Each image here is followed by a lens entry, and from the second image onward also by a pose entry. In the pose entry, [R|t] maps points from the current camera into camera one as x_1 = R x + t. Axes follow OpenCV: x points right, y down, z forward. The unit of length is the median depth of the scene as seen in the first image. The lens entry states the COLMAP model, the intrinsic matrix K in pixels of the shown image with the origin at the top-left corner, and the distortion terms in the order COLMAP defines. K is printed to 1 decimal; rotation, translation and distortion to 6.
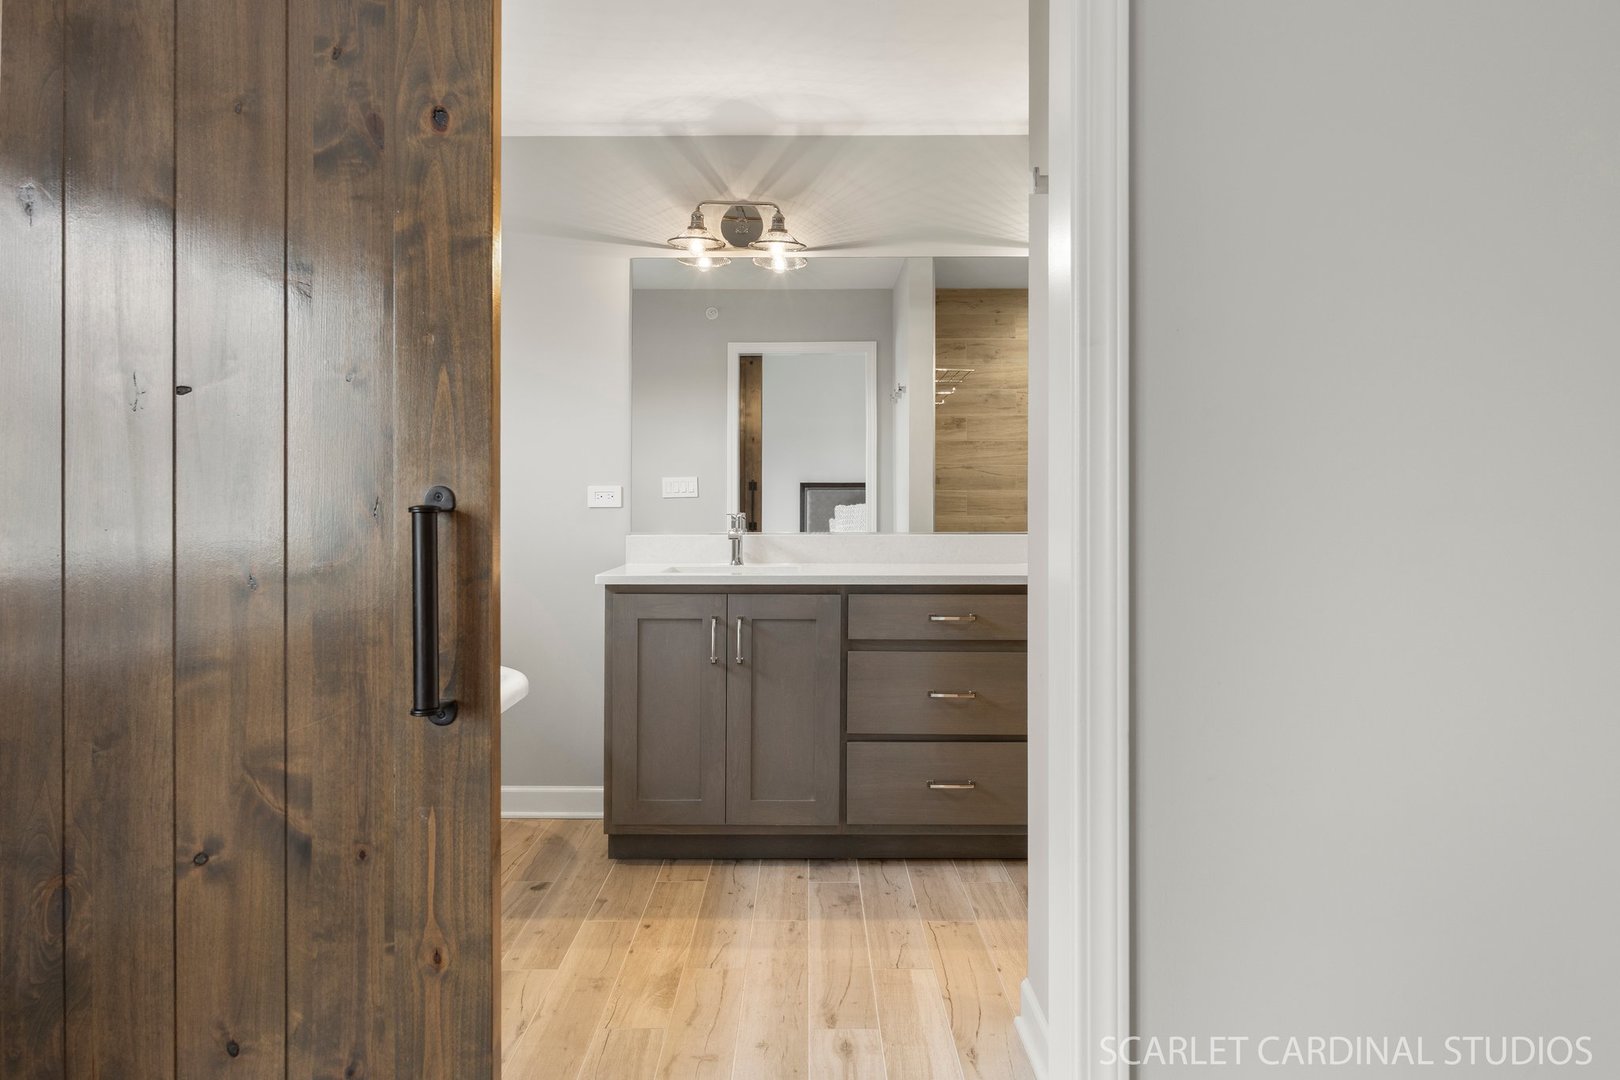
lens RADIAL K [[1122.9, 0, 811.0], [0, 1122.9, 531.7], [0, 0, 1]] dist [0.000283, 0.000015]
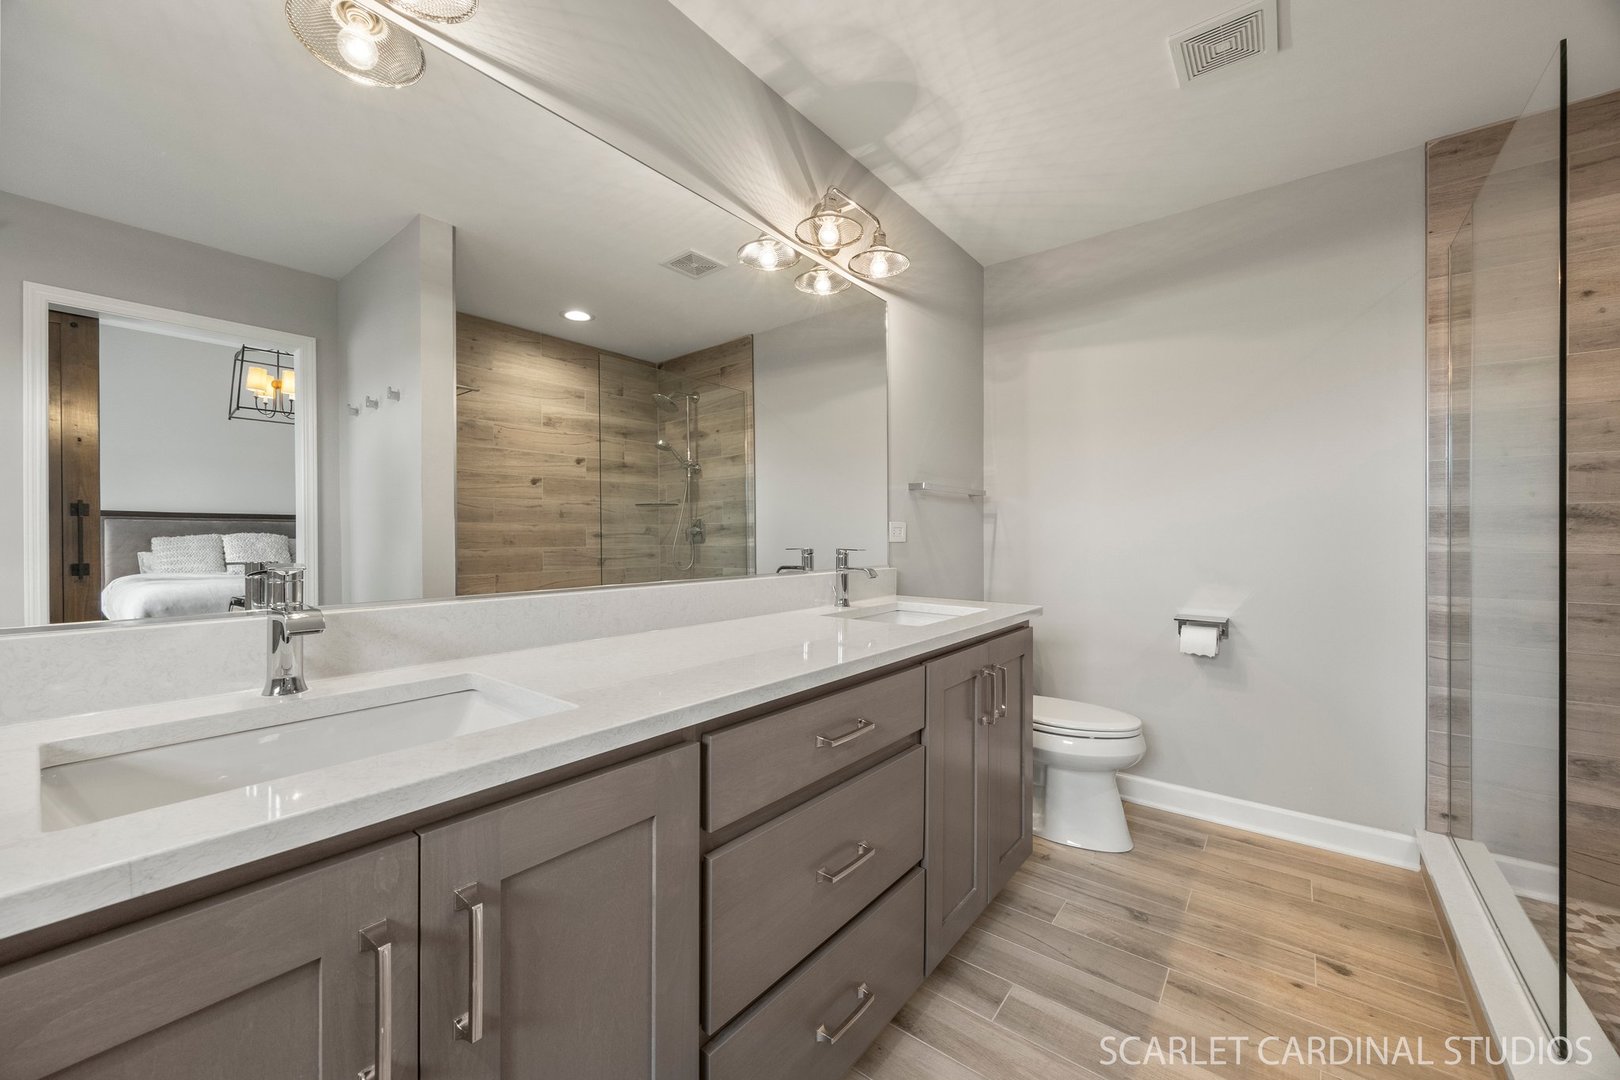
lens RADIAL K [[617.1, 0, 805.0], [0, 617.1, 539.5], [0, 0, 1]] dist [-0.001425, -0.000067]
pose [[0.609980, -0.003899, 0.792407, -0.081307], [0.018298, 0.999791, -0.009166, -0.013085], [-0.792205, 0.020090, 0.609924, 0.452578]]
